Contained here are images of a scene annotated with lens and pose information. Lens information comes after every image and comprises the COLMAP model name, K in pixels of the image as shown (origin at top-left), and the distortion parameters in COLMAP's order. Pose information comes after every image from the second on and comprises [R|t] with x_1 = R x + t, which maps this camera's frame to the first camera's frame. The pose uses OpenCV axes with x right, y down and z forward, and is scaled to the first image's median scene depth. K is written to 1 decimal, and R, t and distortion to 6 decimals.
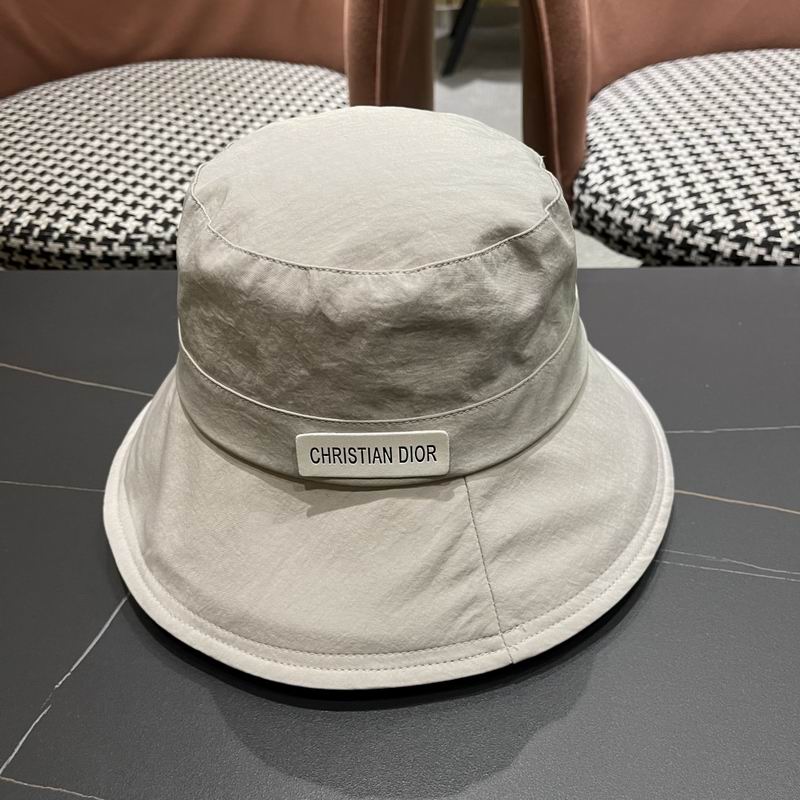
lens RADIAL K [[826.6, 0, 394.4], [0, 826.6, 397.3], [0, 0, 1]] dist [0.005800, 0.000000]
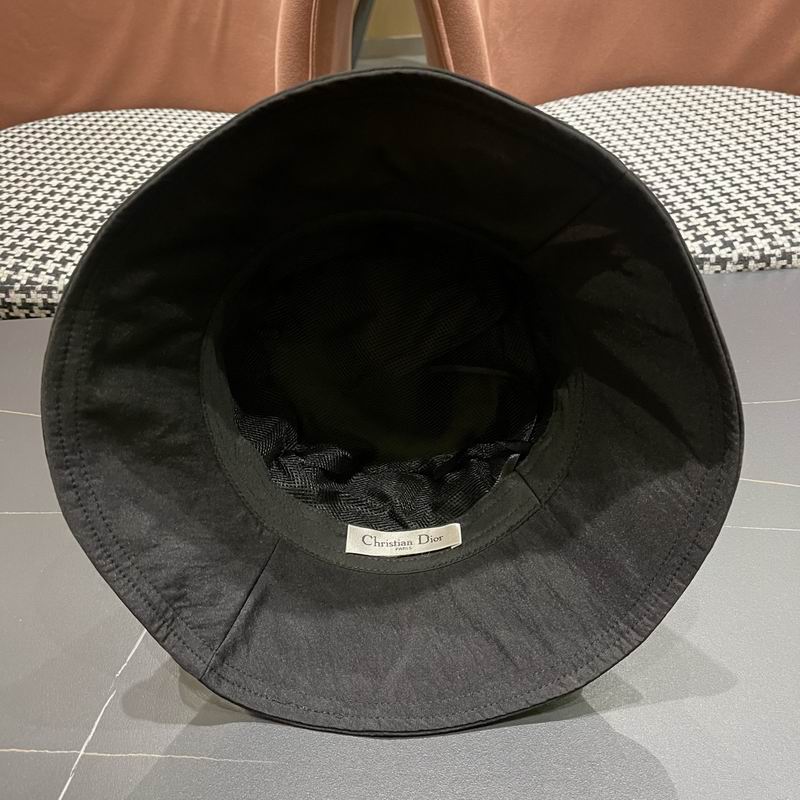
lens RADIAL K [[826.6, 0, 401.7], [0, 826.6, 404.9], [0, 0, 1]] dist [0.005800, 0.000000]
pose [[0.988708, -0.078216, 0.127825, -0.068515], [0.080297, 0.996708, -0.011208, 0.007474], [-0.126528, 0.021346, 0.991733, -0.114303]]
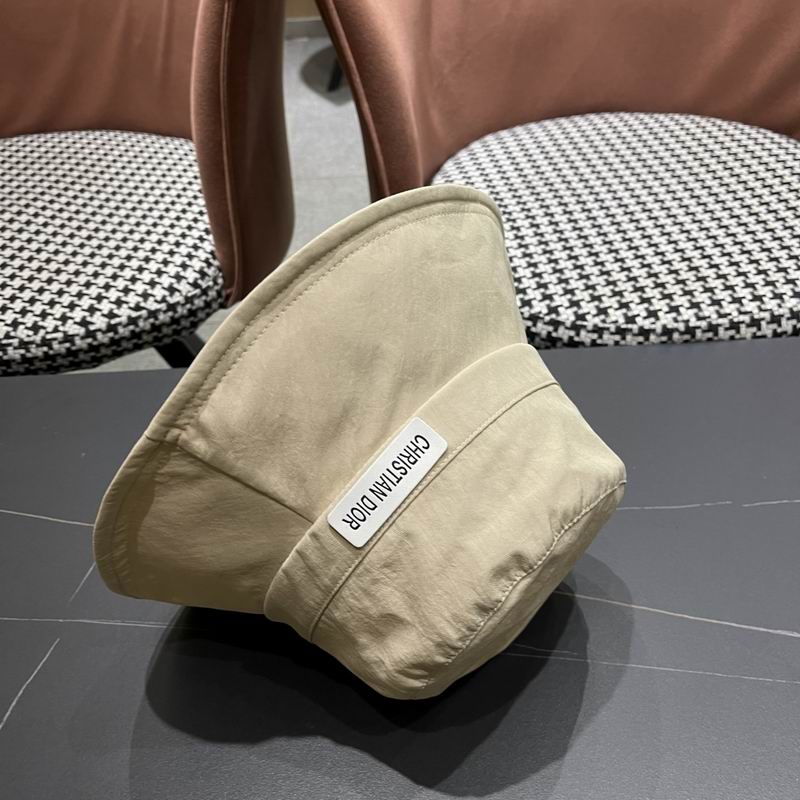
lens RADIAL K [[826.6, 0, 395.7], [0, 826.6, 403.8], [0, 0, 1]] dist [0.005800, 0.000000]
pose [[0.993923, -0.064584, 0.089135, 0.083887], [0.061667, 0.997479, 0.035109, -0.120168], [-0.091178, -0.029399, 0.995401, -0.106863]]
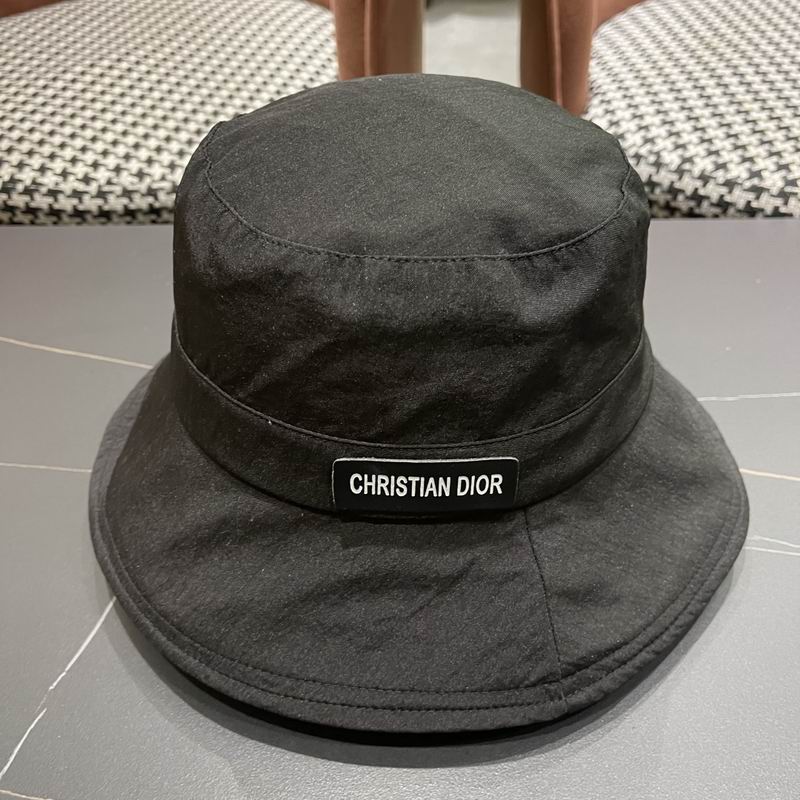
lens RADIAL K [[826.6, 0, 394.7], [0, 826.6, 413.3], [0, 0, 1]] dist [0.005800, 0.000000]
pose [[0.999363, -0.013186, 0.033154, -0.025968], [0.010436, 0.996593, 0.081814, -0.015773], [-0.034120, -0.081416, 0.996096, 0.045647]]
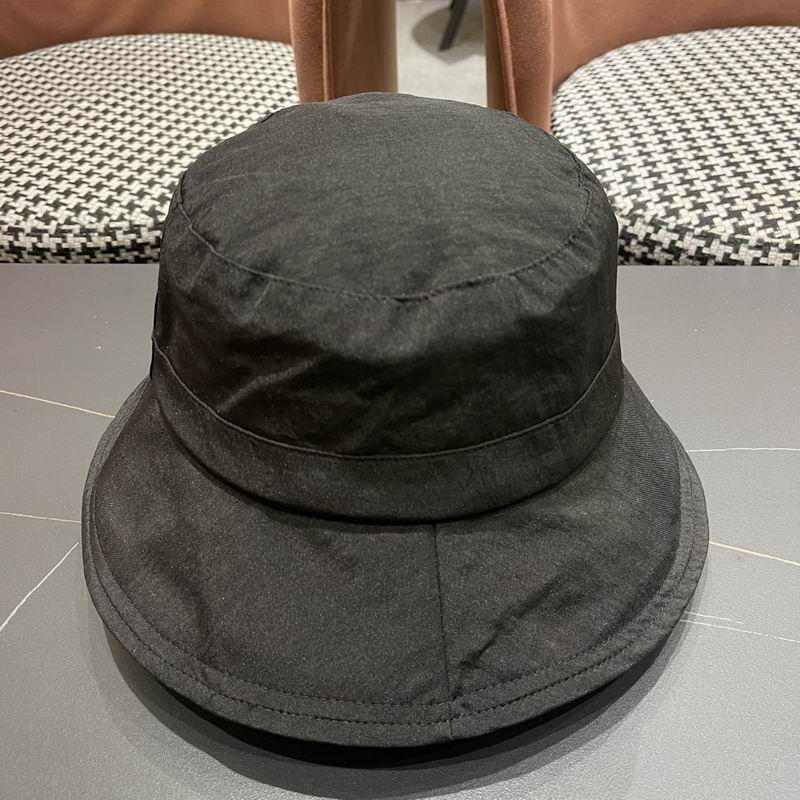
lens RADIAL K [[826.6, 0, 396.3], [0, 826.6, 405.7], [0, 0, 1]] dist [0.005800, 0.000000]
pose [[0.999898, 0.008228, -0.011632, 0.074812], [-0.007779, 0.999244, 0.038081, -0.029909], [0.011937, -0.037986, 0.999207, 0.054265]]
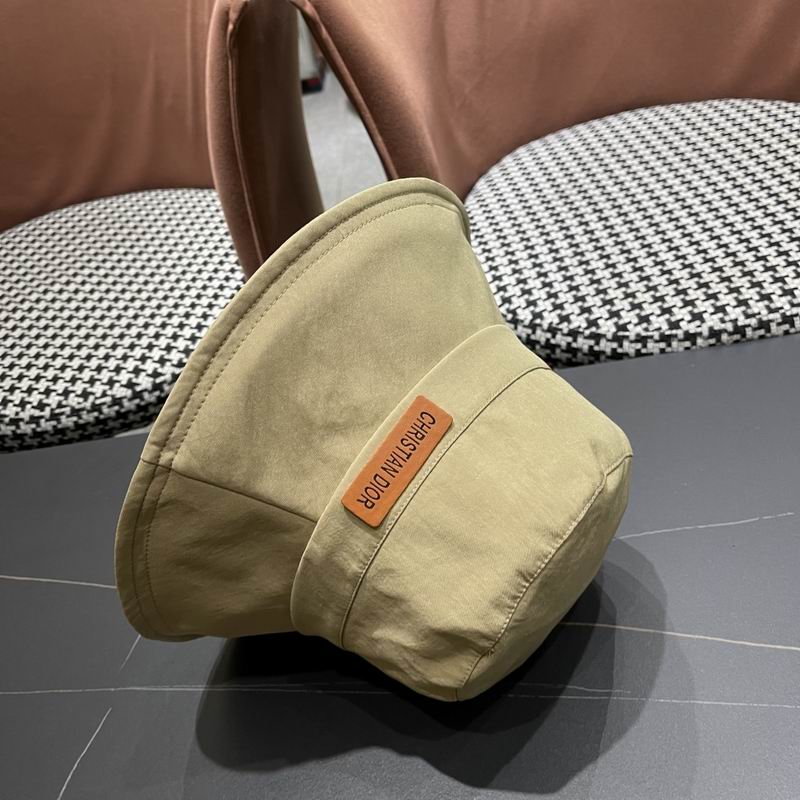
lens RADIAL K [[826.6, 0, 403.1], [0, 826.6, 402.0], [0, 0, 1]] dist [0.005800, 0.000000]
pose [[0.986839, -0.161422, -0.009578, 0.148206], [0.161478, 0.986861, 0.005407, -0.137212], [0.008580, -0.006883, 0.999940, -0.091781]]
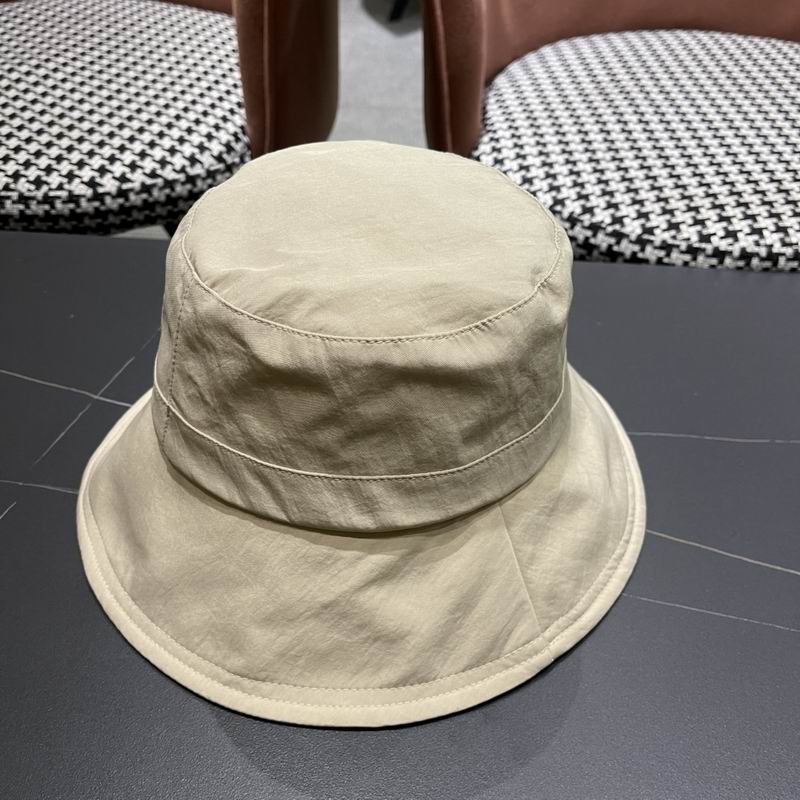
lens RADIAL K [[826.6, 0, 398.1], [0, 826.6, 412.6], [0, 0, 1]] dist [0.005800, 0.000000]
pose [[0.997178, 0.041008, 0.062881, 0.090085], [-0.046038, 0.995670, 0.080757, -0.040278], [-0.059297, -0.083424, 0.994748, -0.000783]]
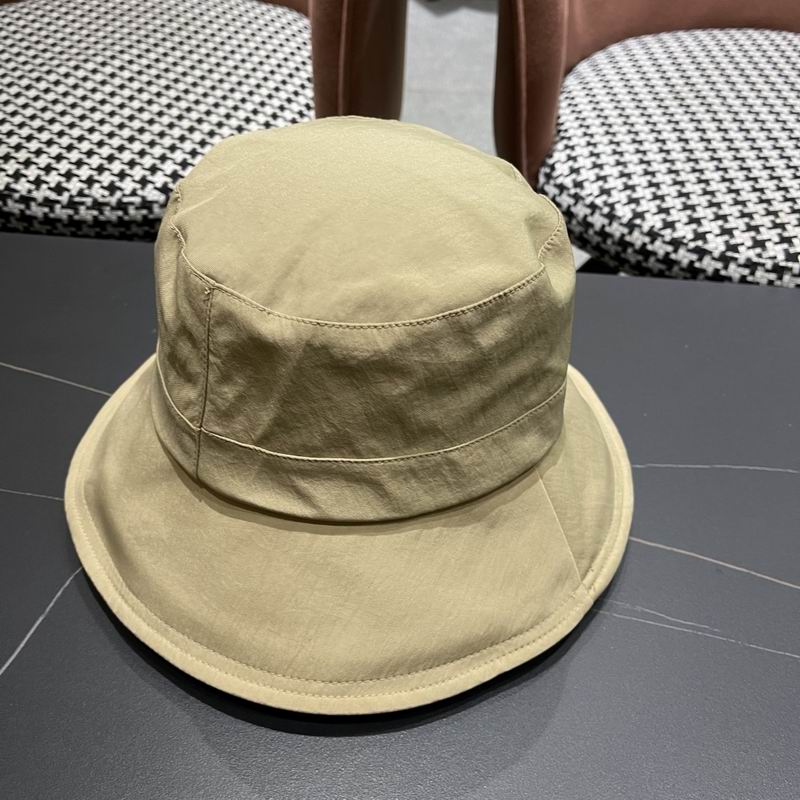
lens RADIAL K [[826.6, 0, 396.1], [0, 826.6, 408.1], [0, 0, 1]] dist [0.005800, 0.000000]
pose [[0.997434, 0.057307, 0.042908, 0.024351], [-0.061699, 0.992102, 0.109212, -0.081770], [-0.036310, -0.111579, 0.993092, 0.012255]]
